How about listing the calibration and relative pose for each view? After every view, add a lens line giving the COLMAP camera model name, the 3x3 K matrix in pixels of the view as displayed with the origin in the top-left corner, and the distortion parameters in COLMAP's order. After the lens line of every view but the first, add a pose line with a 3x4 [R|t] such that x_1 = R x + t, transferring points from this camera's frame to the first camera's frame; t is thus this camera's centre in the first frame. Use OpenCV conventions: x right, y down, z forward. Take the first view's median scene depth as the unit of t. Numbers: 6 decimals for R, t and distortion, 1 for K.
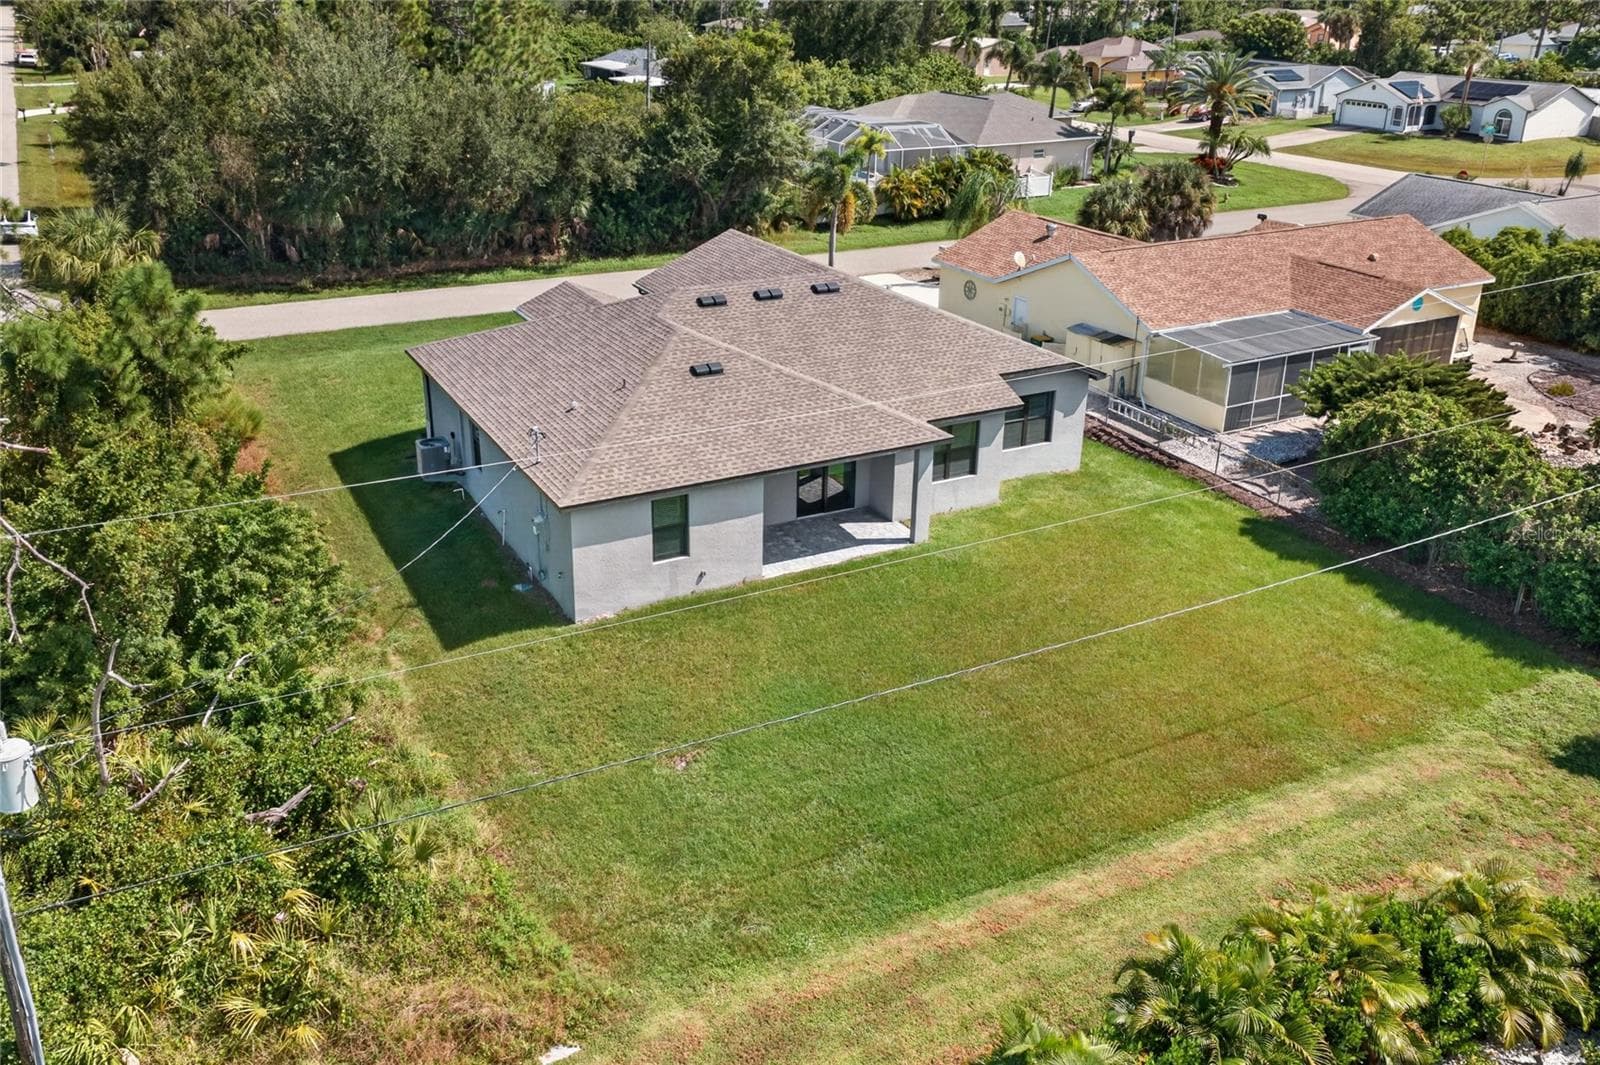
lens RADIAL K [[1437.1, 0, 800.0], [0, 1437.1, 532.5], [0, 0, 1]] dist [0.012489, 0.002816]
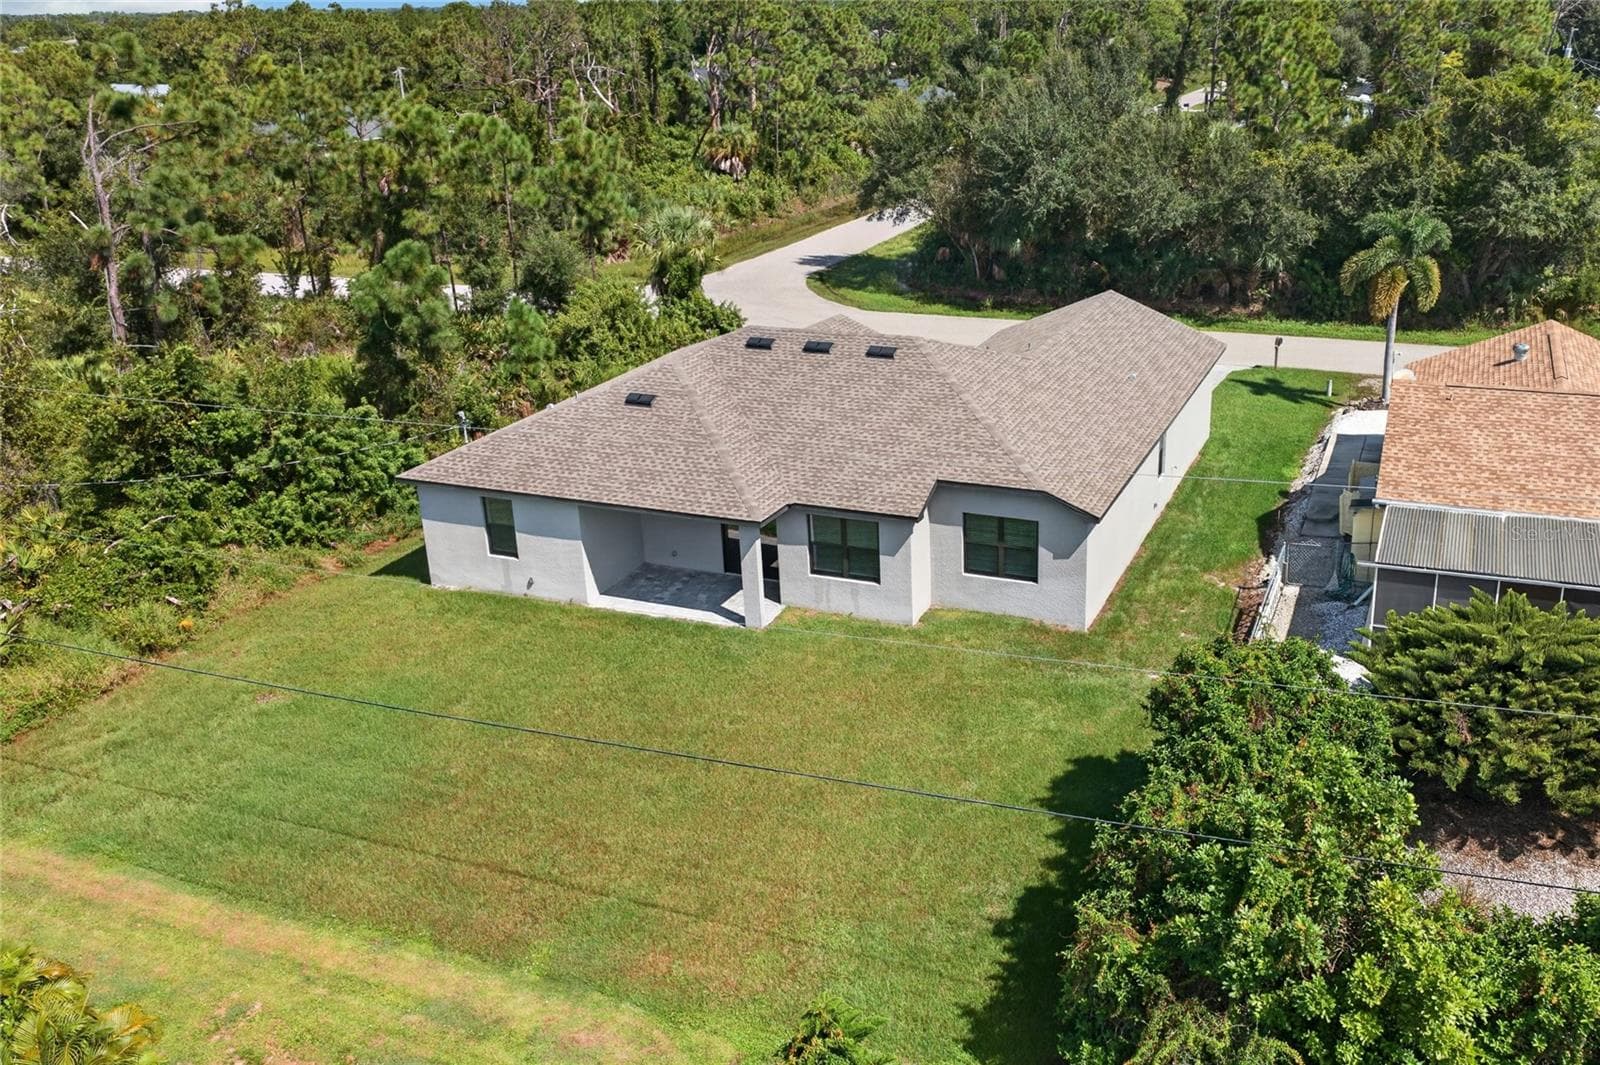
lens RADIAL K [[1437.1, 0, 800.0], [0, 1437.1, 532.5], [0, 0, 1]] dist [0.012489, 0.002816]
pose [[0.606110, 0.253588, -0.753873, 0.732994], [-0.267873, 0.957525, 0.106724, -0.148691], [0.748916, 0.137256, 0.648295, 0.397080]]
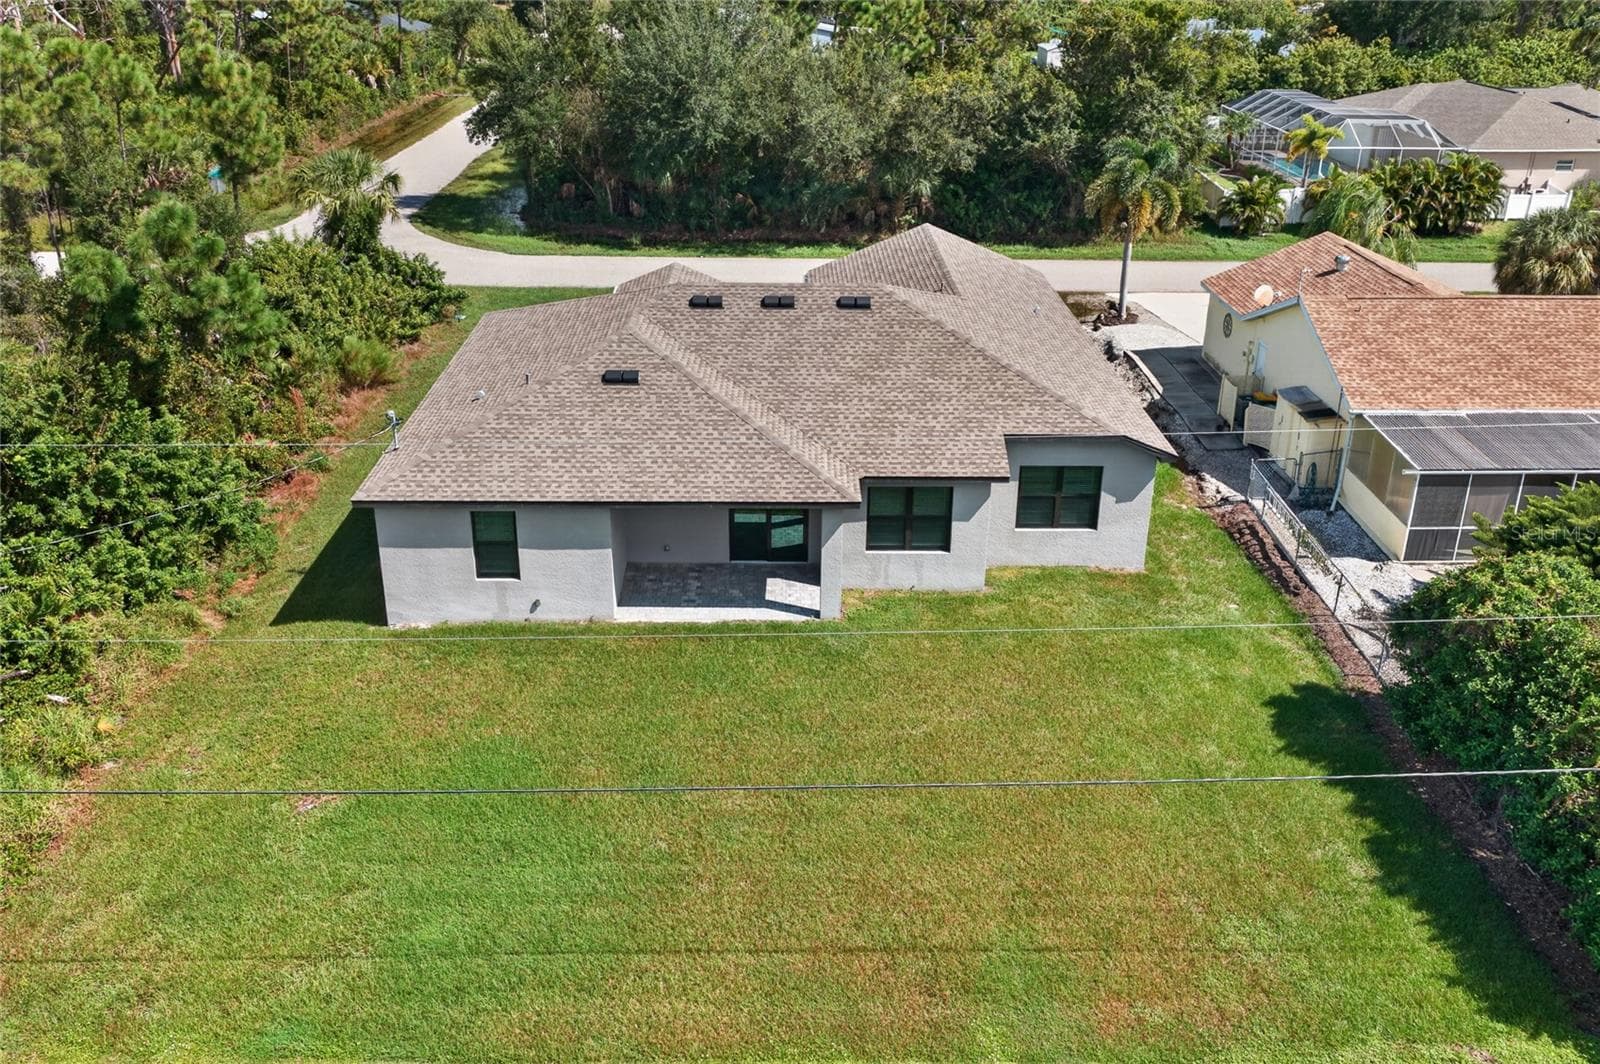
lens RADIAL K [[1437.1, 0, 800.0], [0, 1437.1, 532.0], [0, 0, 1]] dist [0.012489, 0.002816]
pose [[0.873887, 0.188717, -0.448004, 0.407608], [-0.179902, 0.981690, 0.062605, -0.086559], [0.451616, 0.025888, 0.891837, 0.238689]]
